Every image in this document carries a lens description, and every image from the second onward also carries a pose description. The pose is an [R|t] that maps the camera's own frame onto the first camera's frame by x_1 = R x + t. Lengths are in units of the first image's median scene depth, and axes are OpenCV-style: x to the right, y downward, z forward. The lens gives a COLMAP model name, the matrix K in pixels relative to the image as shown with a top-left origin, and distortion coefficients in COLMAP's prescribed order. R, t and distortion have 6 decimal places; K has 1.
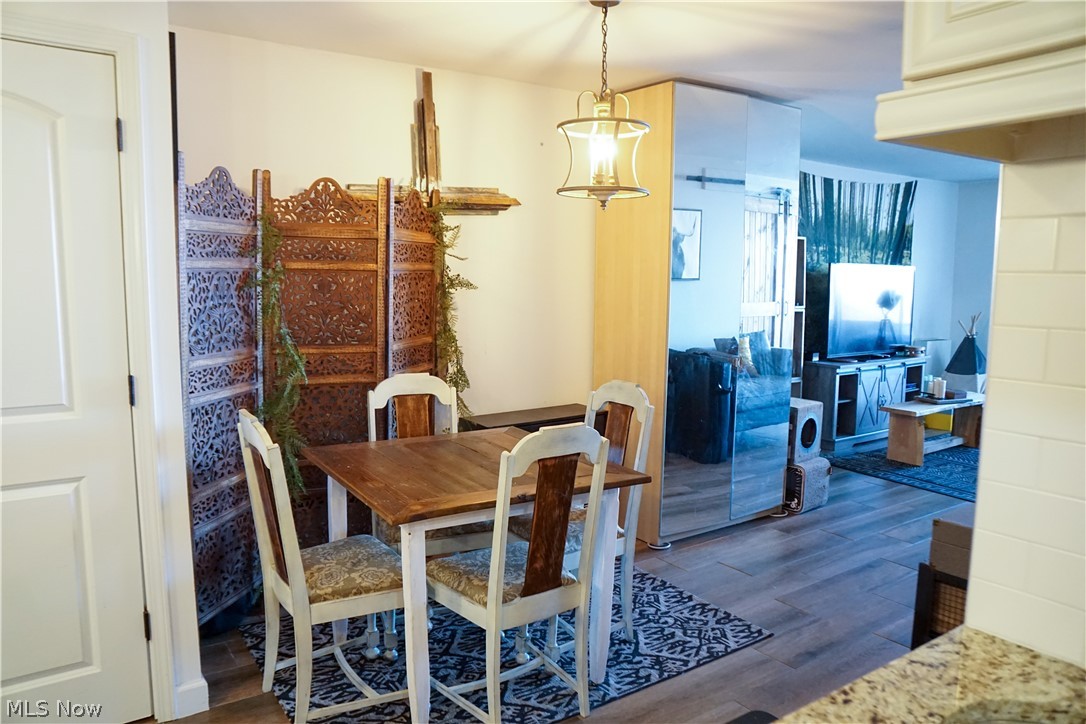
lens RADIAL K [[762.1, 0, 531.1], [0, 762.1, 366.6], [0, 0, 1]] dist [-0.141717, 0.116040]
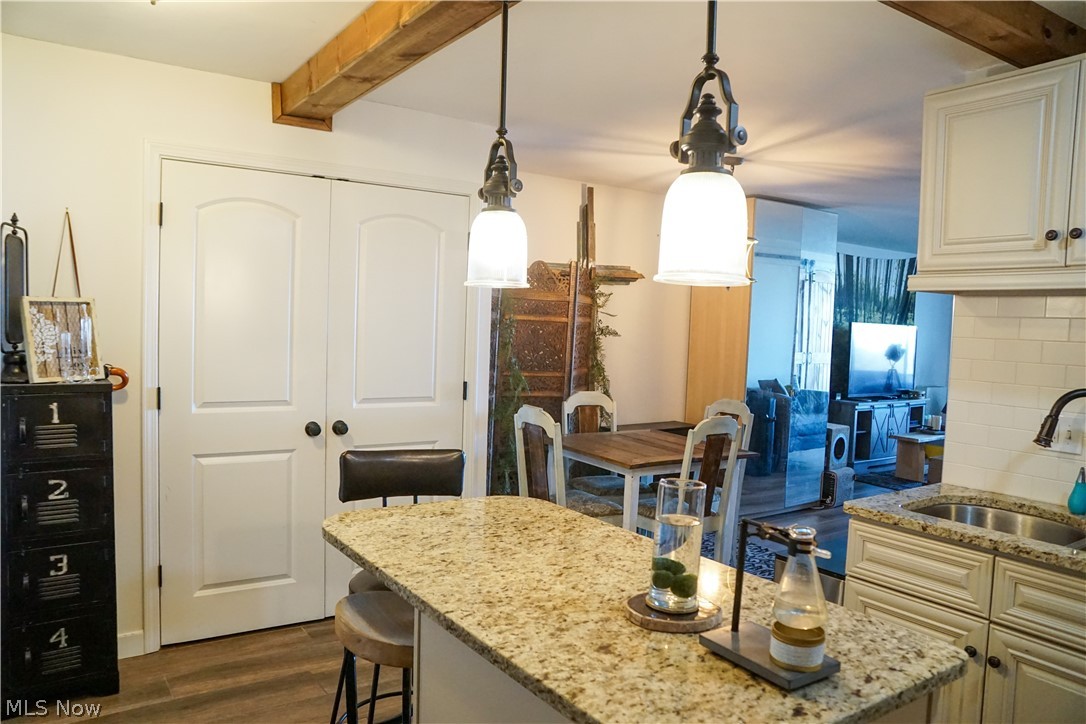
lens RADIAL K [[774.4, 0, 531.9], [0, 774.4, 365.6], [0, 0, 1]] dist [-0.140057, 0.121199]
pose [[0.999582, 0.028313, 0.005805, -0.147257], [-0.027900, 0.997690, -0.061940, 0.029582], [-0.007546, 0.061752, 0.998063, -0.279880]]
